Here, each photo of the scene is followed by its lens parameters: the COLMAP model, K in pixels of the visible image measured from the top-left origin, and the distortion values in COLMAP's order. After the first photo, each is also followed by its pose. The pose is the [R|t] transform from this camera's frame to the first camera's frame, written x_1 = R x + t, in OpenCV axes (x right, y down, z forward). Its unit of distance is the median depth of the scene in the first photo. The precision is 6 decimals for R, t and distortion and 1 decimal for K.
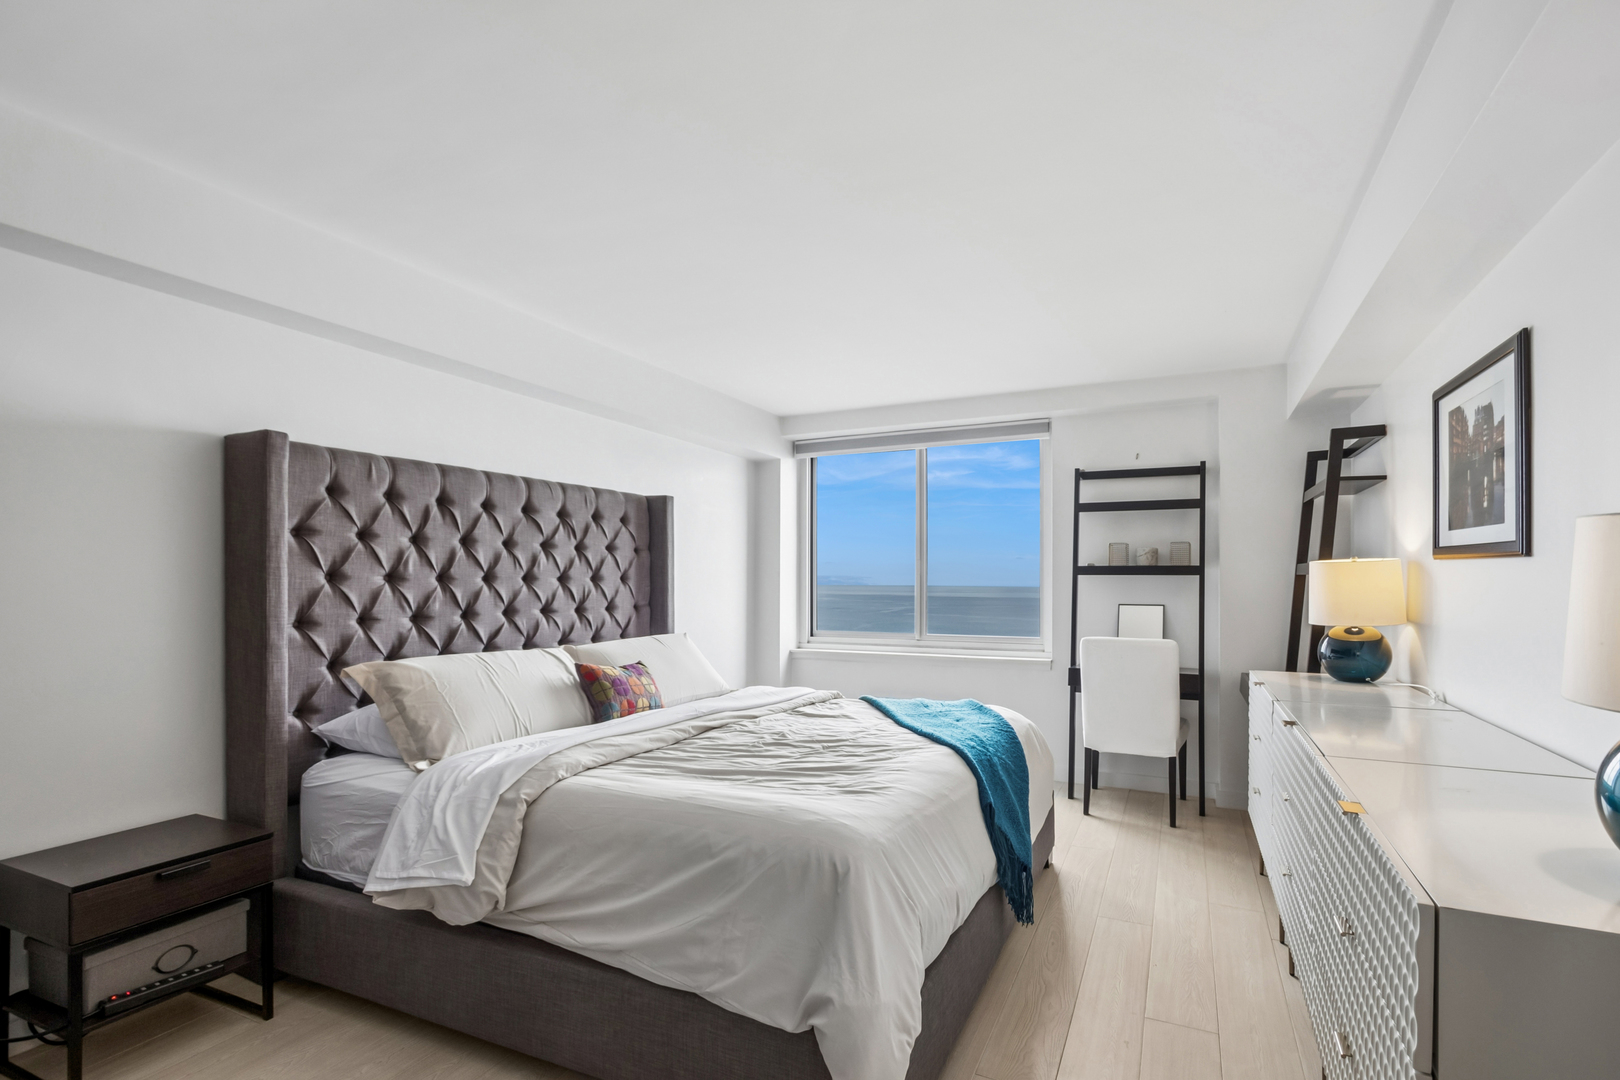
lens RADIAL K [[756.8, 0, 811.7], [0, 756.8, 576.5], [0, 0, 1]] dist [0.003045, 0.000125]
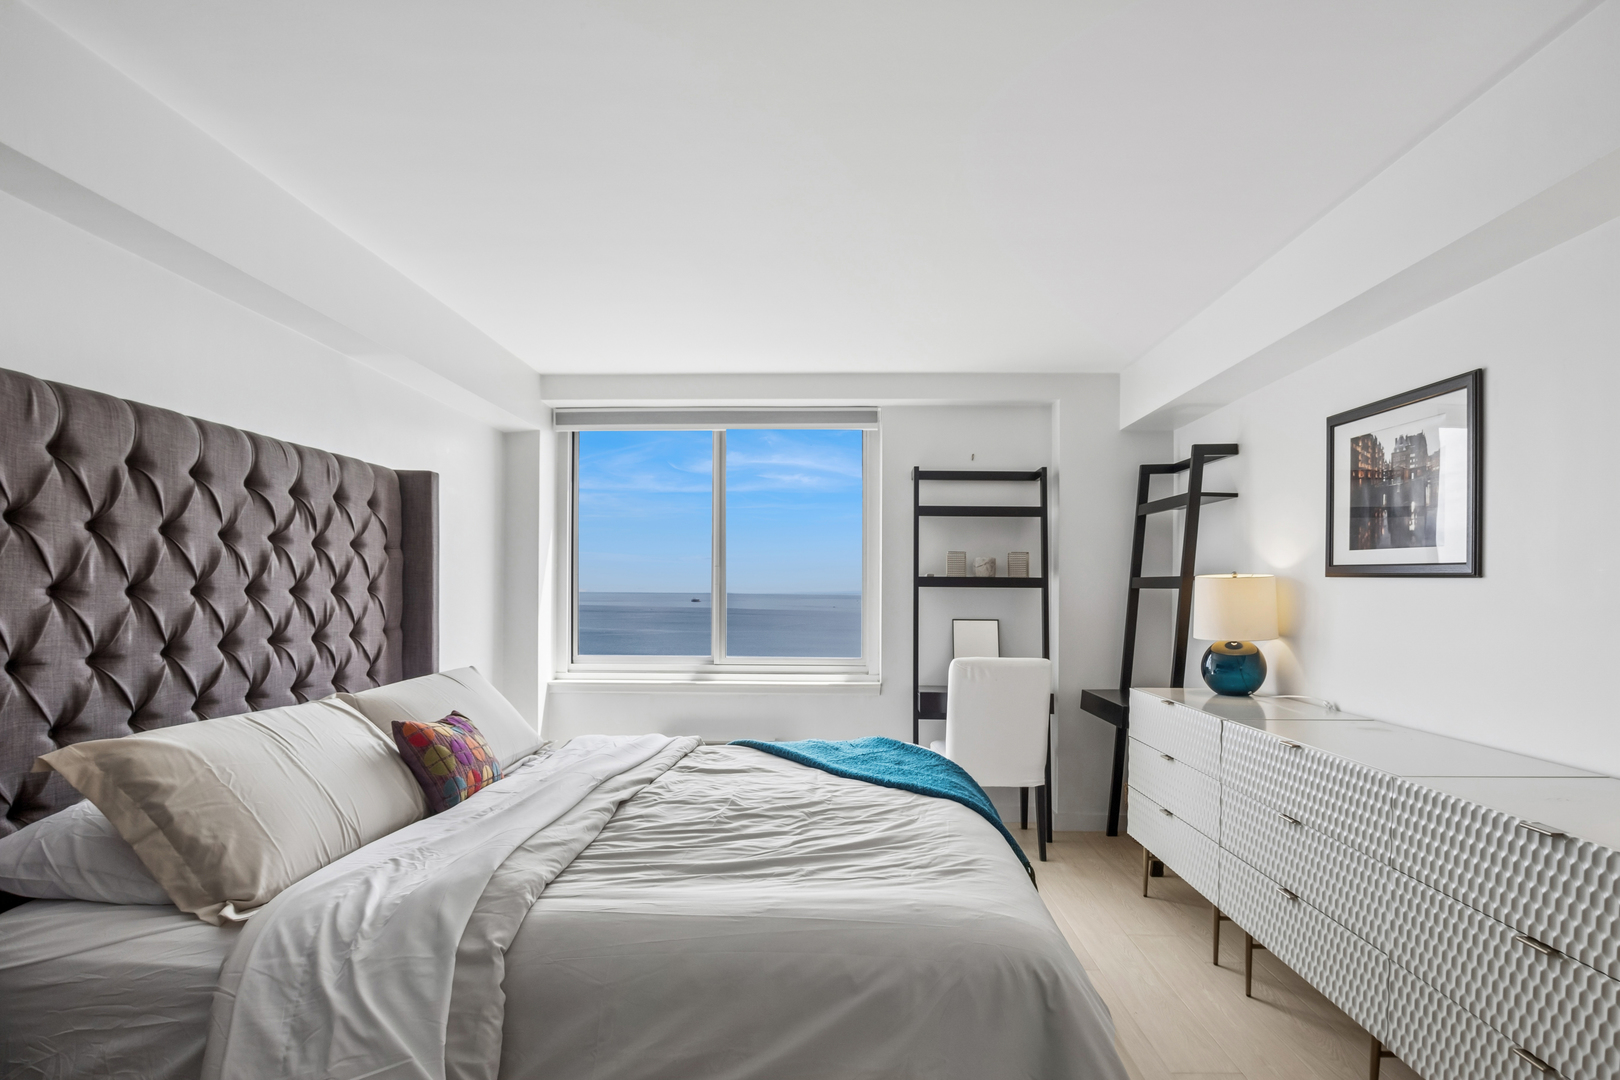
lens RADIAL K [[893.8, 0, 808.0], [0, 893.8, 581.7], [0, 0, 1]] dist [0.002394, -0.023375]
pose [[0.913278, 0.006975, 0.407277, -0.291032], [-0.006629, 0.999975, -0.002260, -0.006937], [-0.407283, -0.000636, 0.913302, 0.141471]]
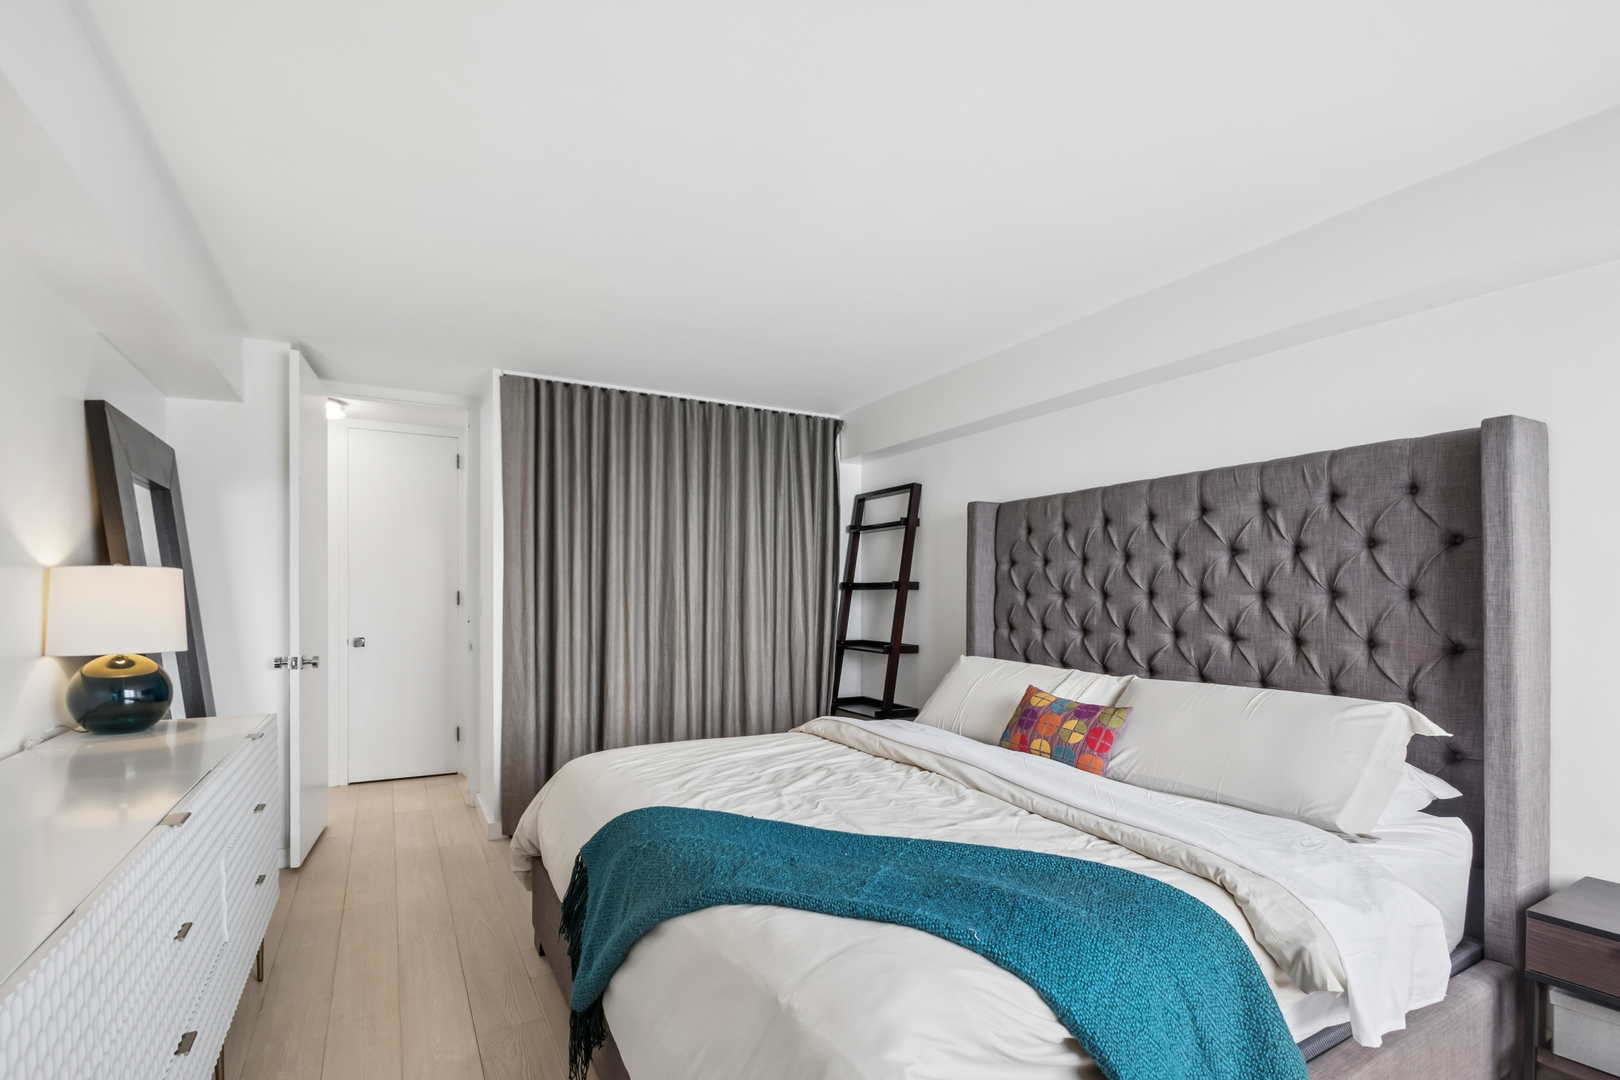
lens RADIAL K [[756.8, 0, 811.7], [0, 756.8, 576.5], [0, 0, 1]] dist [0.003045, 0.000125]
pose [[-0.568599, -0.019383, -0.822387, 0.610467], [0.004219, 0.999641, -0.026477, 0.002543], [0.822604, -0.018524, -0.568313, 1.278888]]
